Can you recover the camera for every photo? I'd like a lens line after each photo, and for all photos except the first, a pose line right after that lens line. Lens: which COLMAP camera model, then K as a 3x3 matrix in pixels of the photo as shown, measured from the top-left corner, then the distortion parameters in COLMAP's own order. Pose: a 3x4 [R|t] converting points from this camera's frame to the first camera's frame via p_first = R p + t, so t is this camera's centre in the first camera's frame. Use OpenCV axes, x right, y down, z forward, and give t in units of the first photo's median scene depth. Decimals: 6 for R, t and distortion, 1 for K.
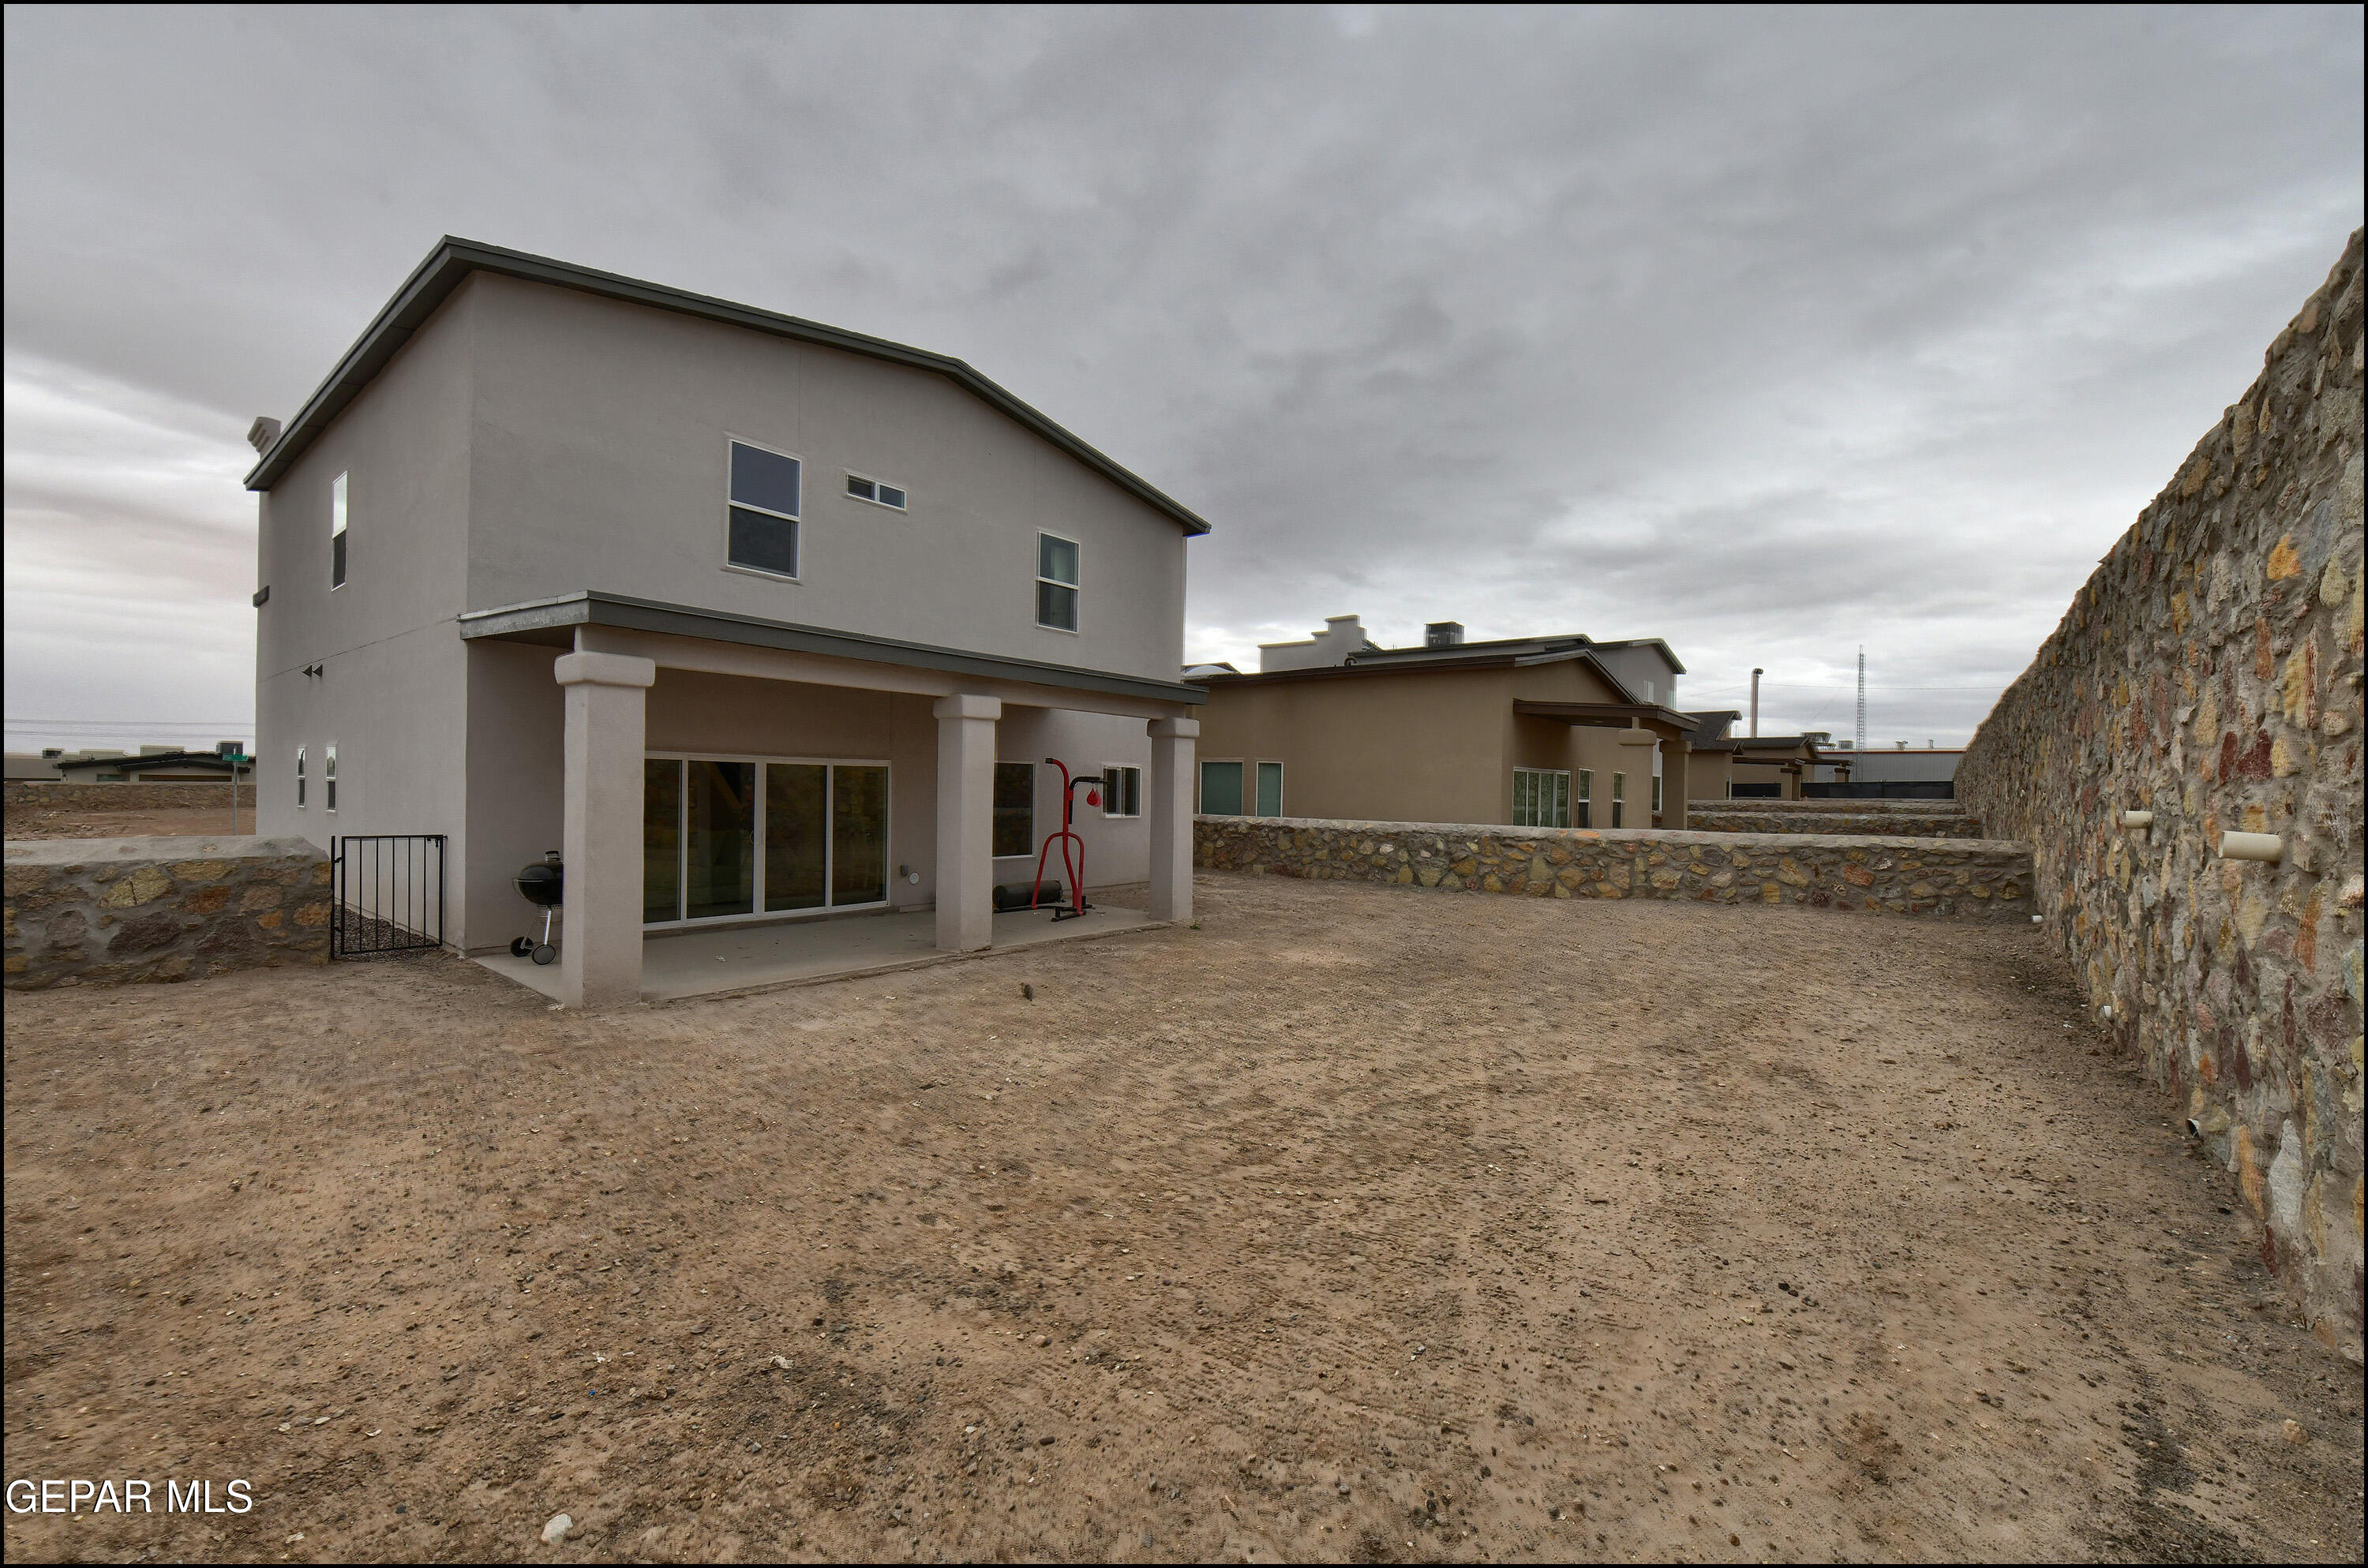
lens RADIAL K [[952.4, 0, 1188.3], [0, 952.4, 782.0], [0, 0, 1]] dist [0.001198, 0.000177]
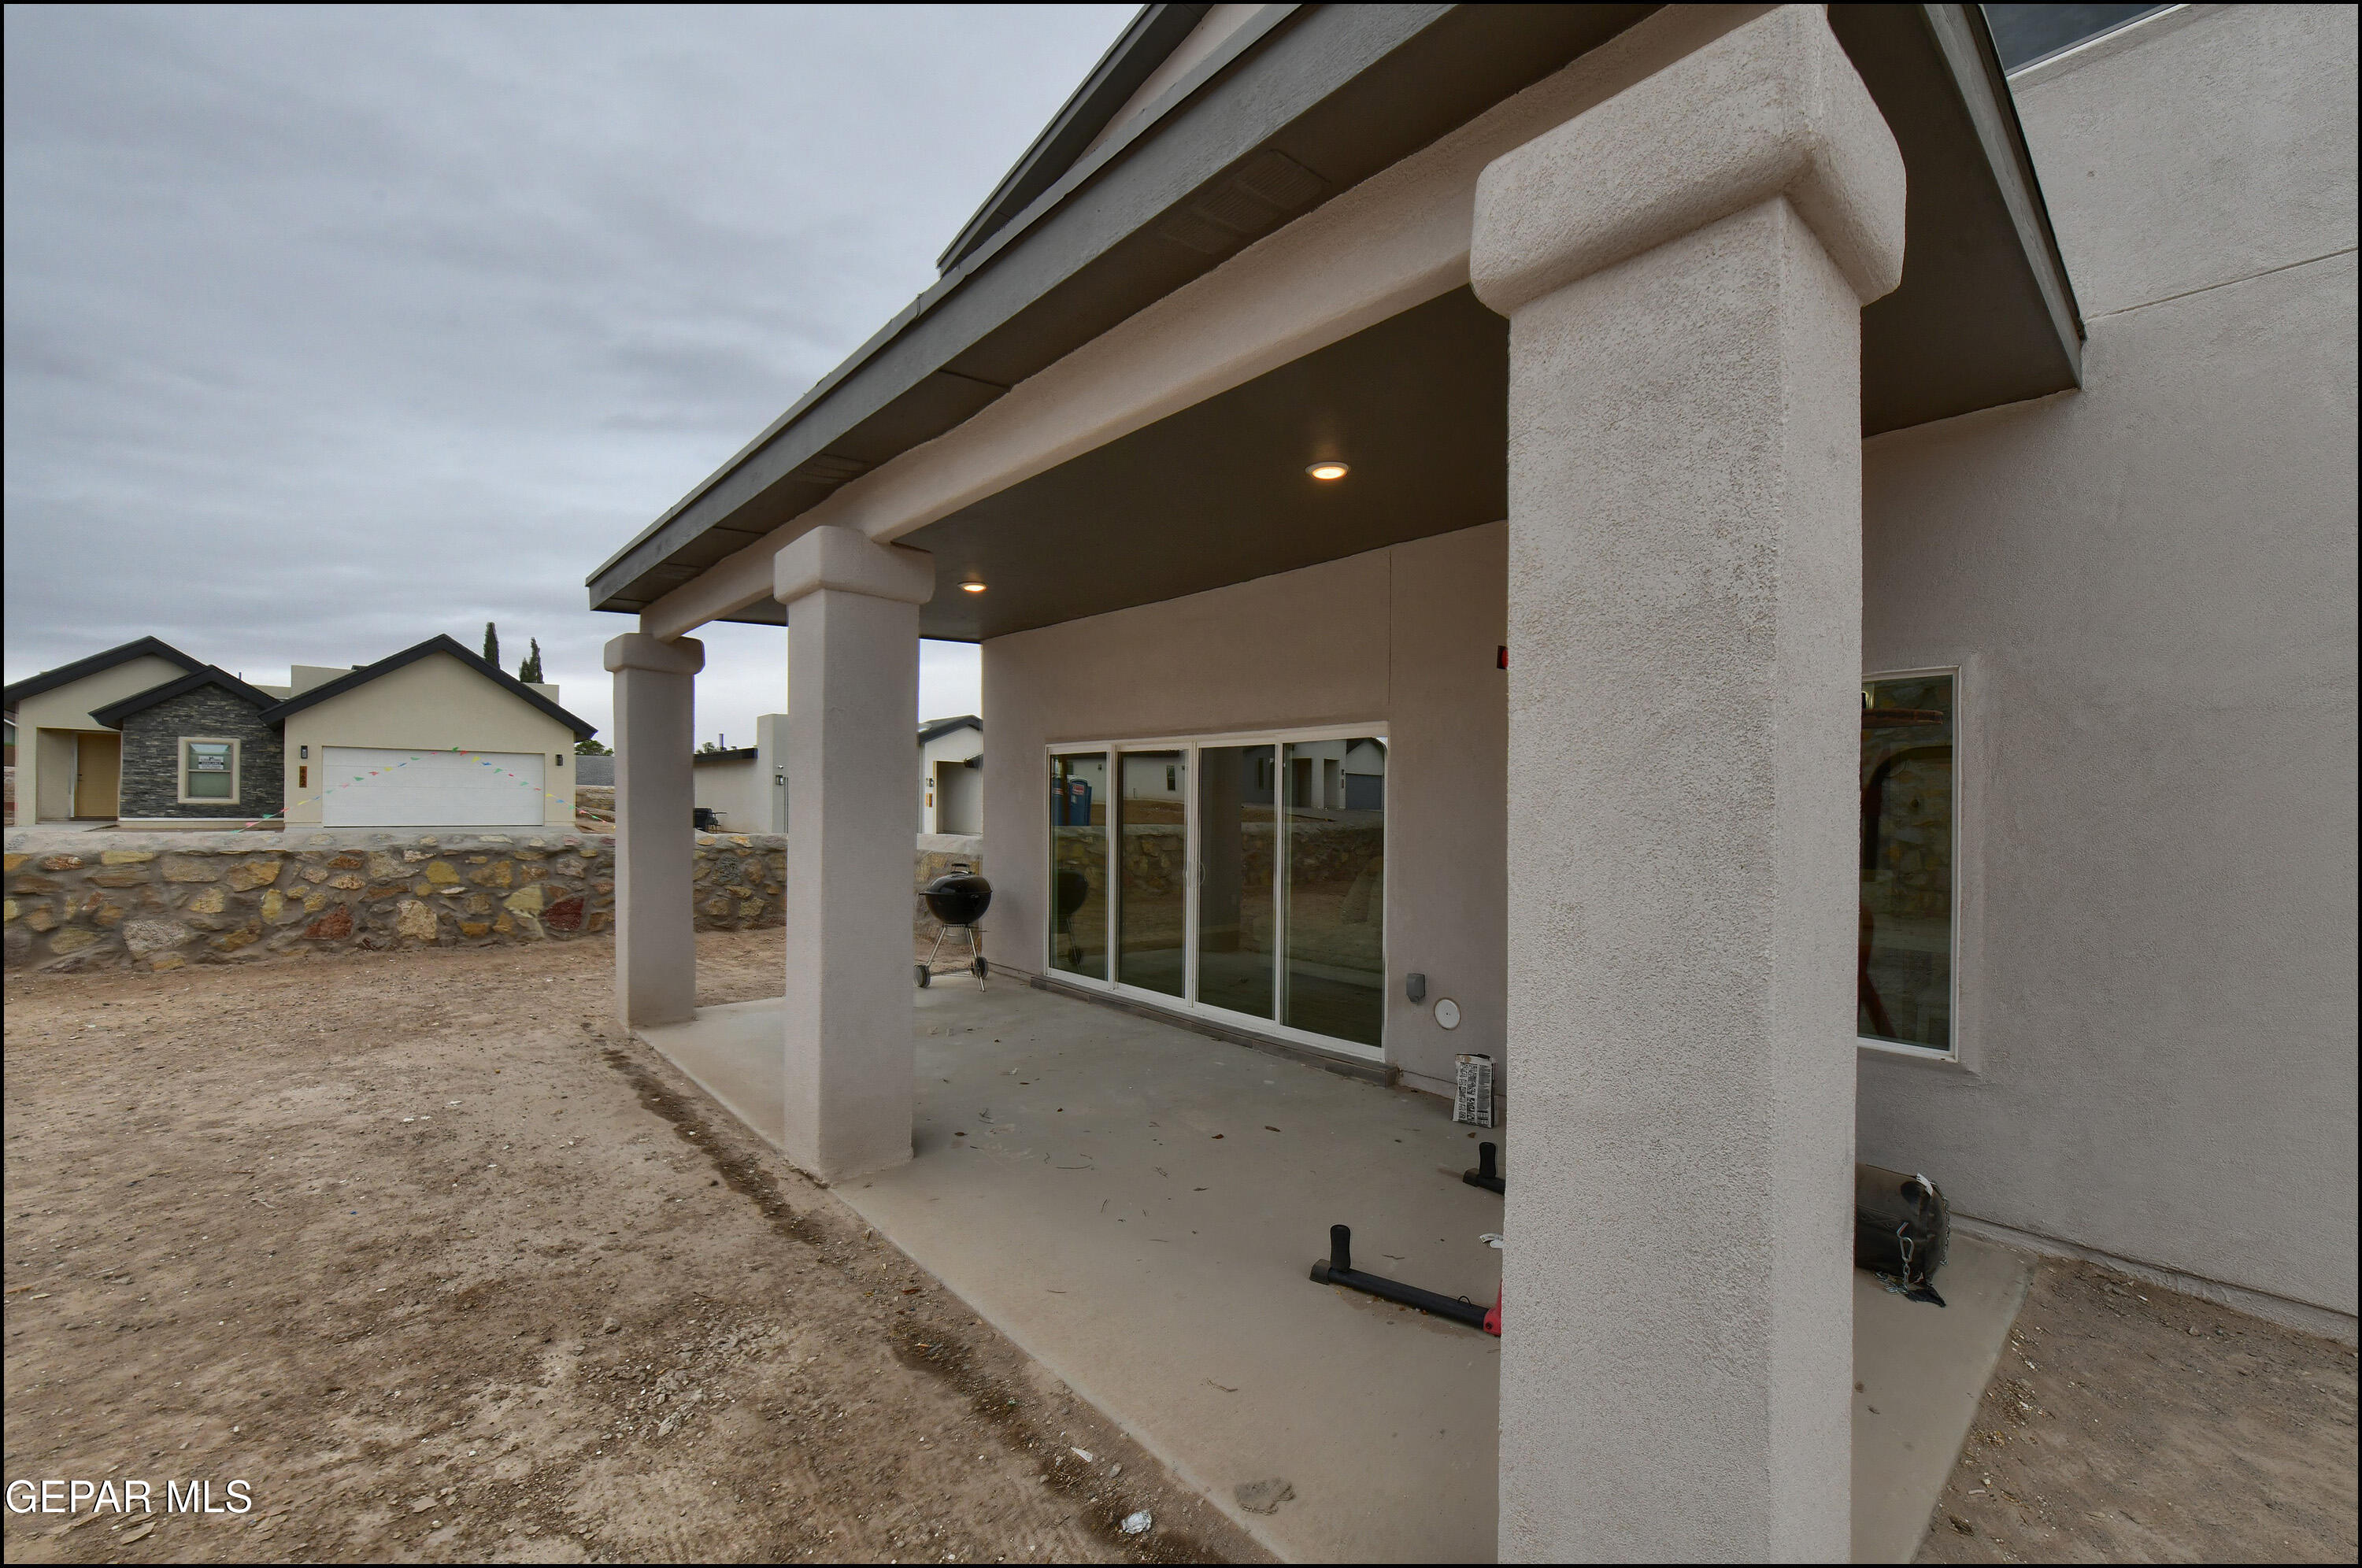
lens RADIAL K [[950.0, 0, 1190.8], [0, 950.0, 797.9], [0, 0, 1]] dist [0.001198, 0.000177]
pose [[-0.154120, -0.021373, -0.987821, 0.125775], [-0.006324, 0.999767, -0.020645, 0.020710], [0.988032, 0.003065, -0.154219, 0.996004]]
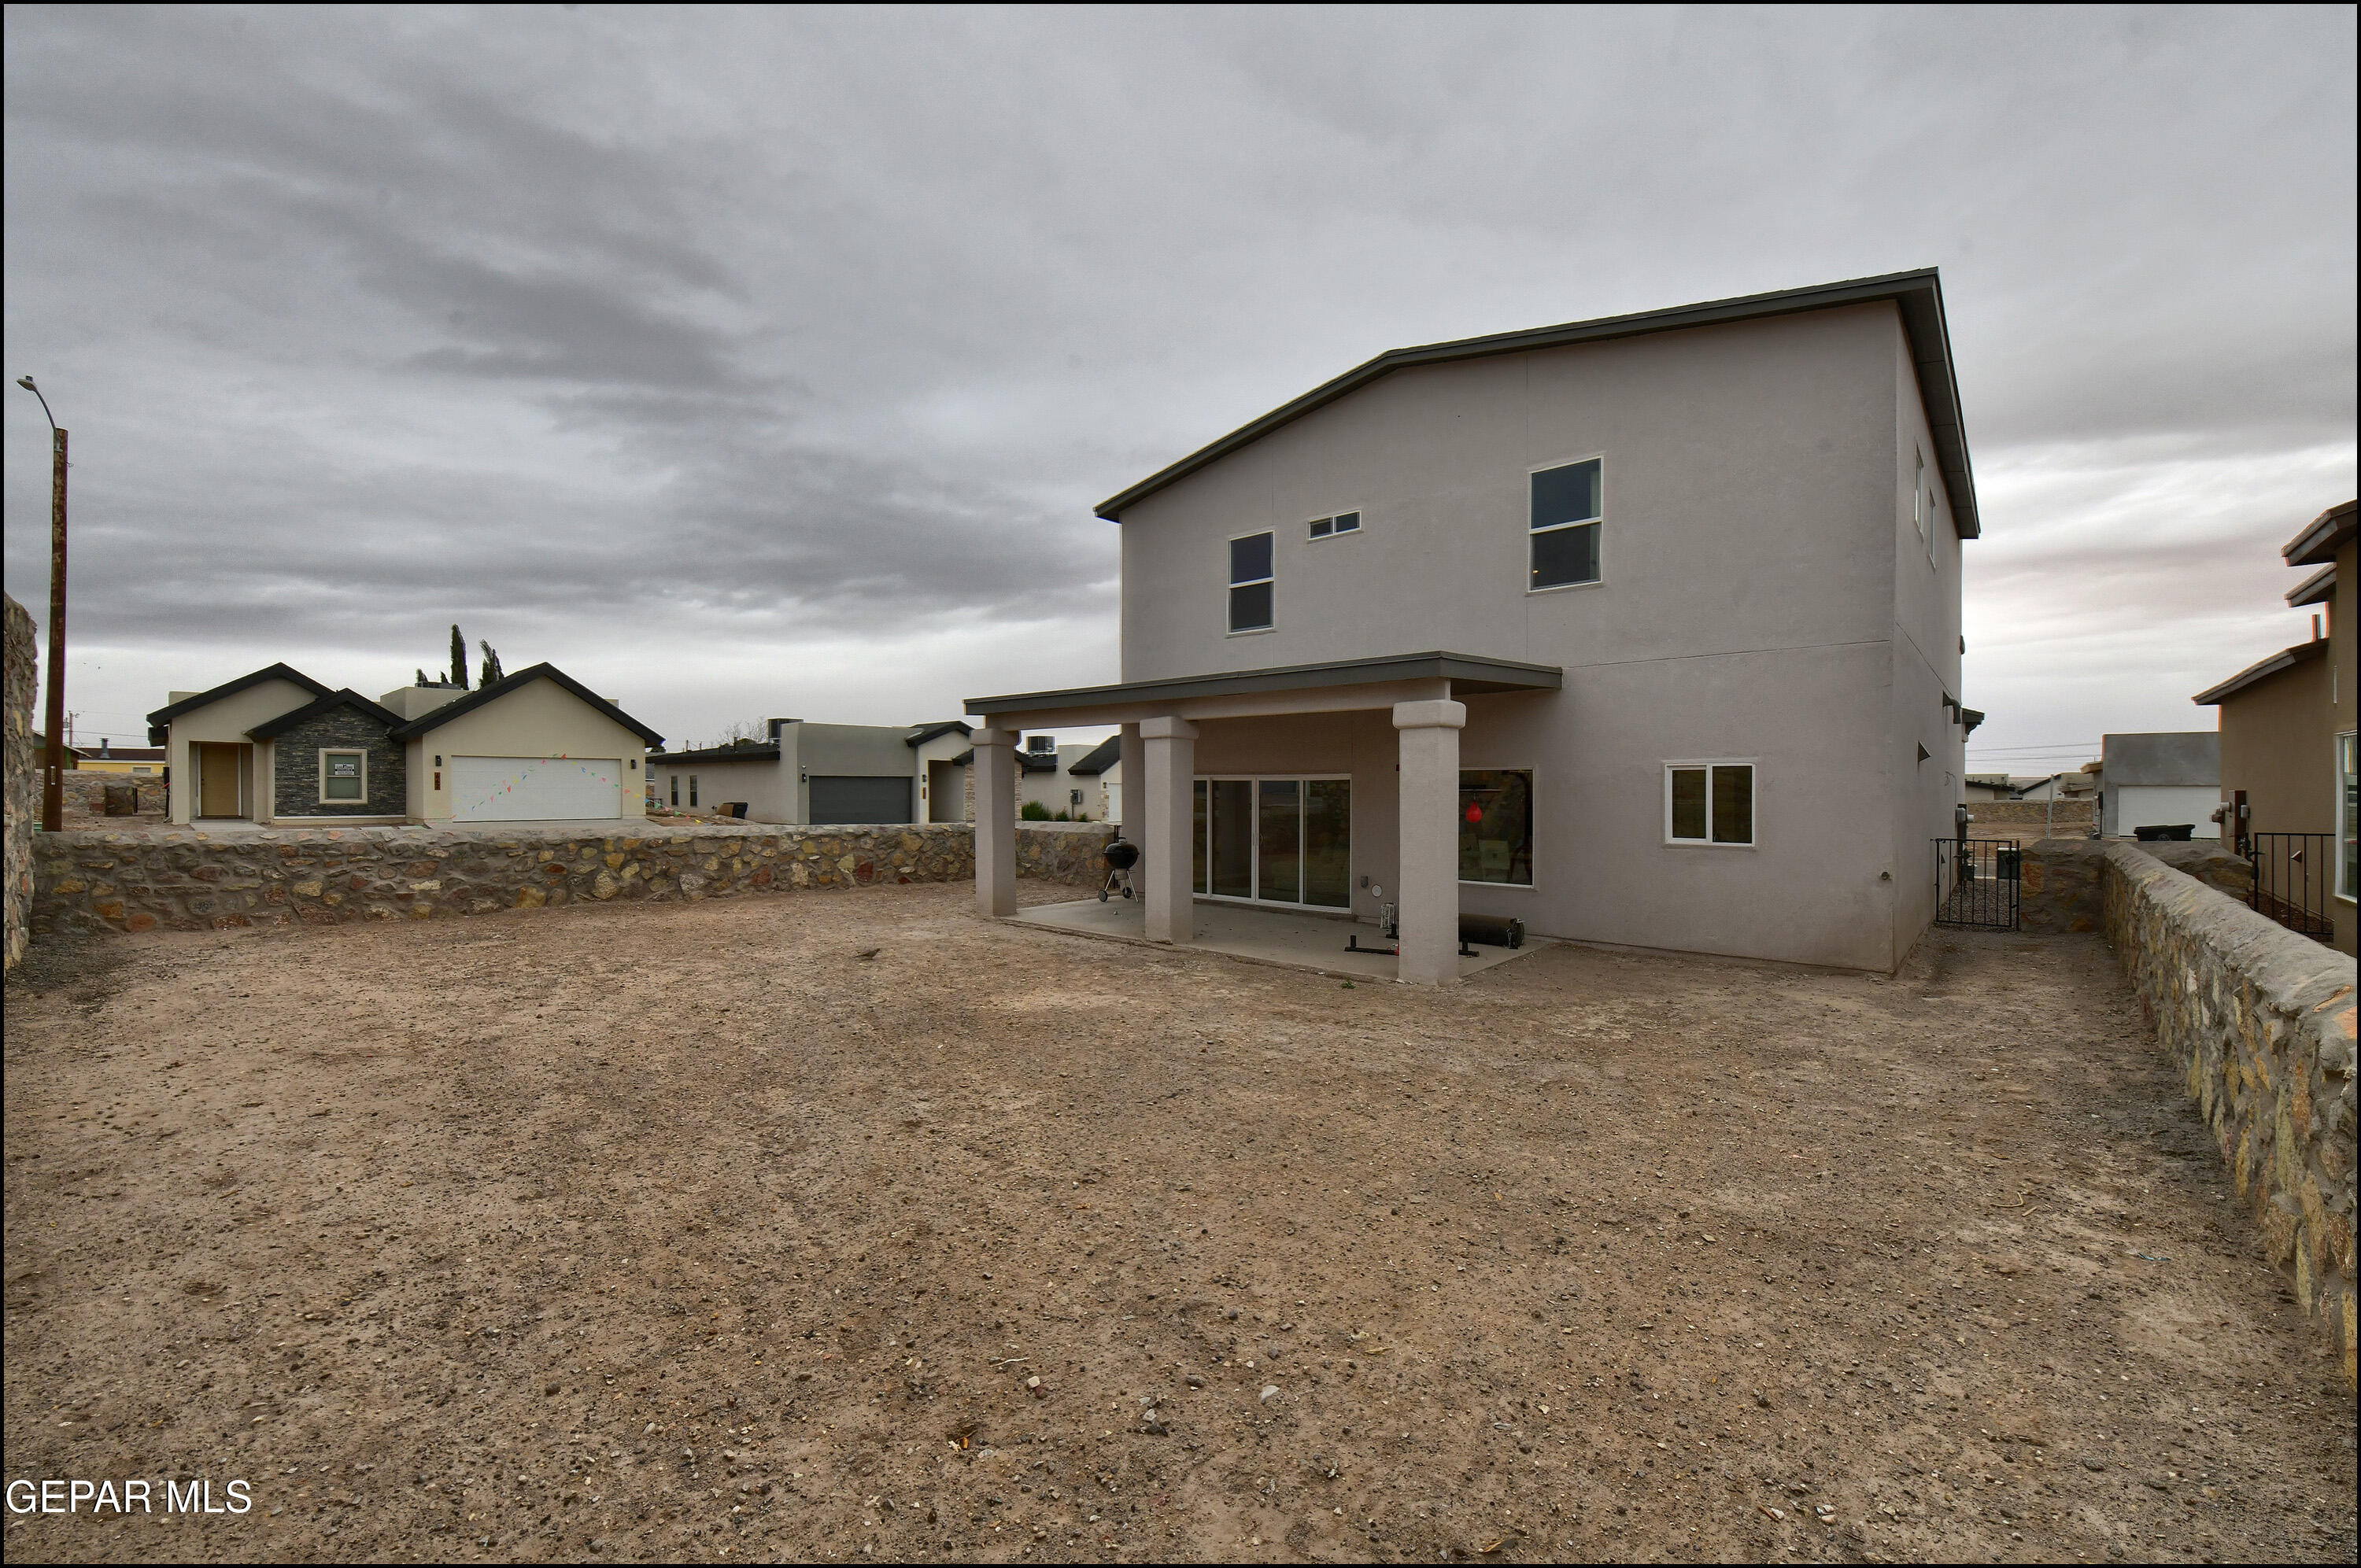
lens RADIAL K [[949.5, 0, 1184.8], [0, 949.5, 790.0], [0, 0, 1]] dist [0.001198, 0.000177]
pose [[-0.053570, -0.011991, -0.998492, 0.747796], [0.003738, 0.999918, -0.012208, 0.006532], [0.998557, -0.004386, -0.053521, 0.889404]]
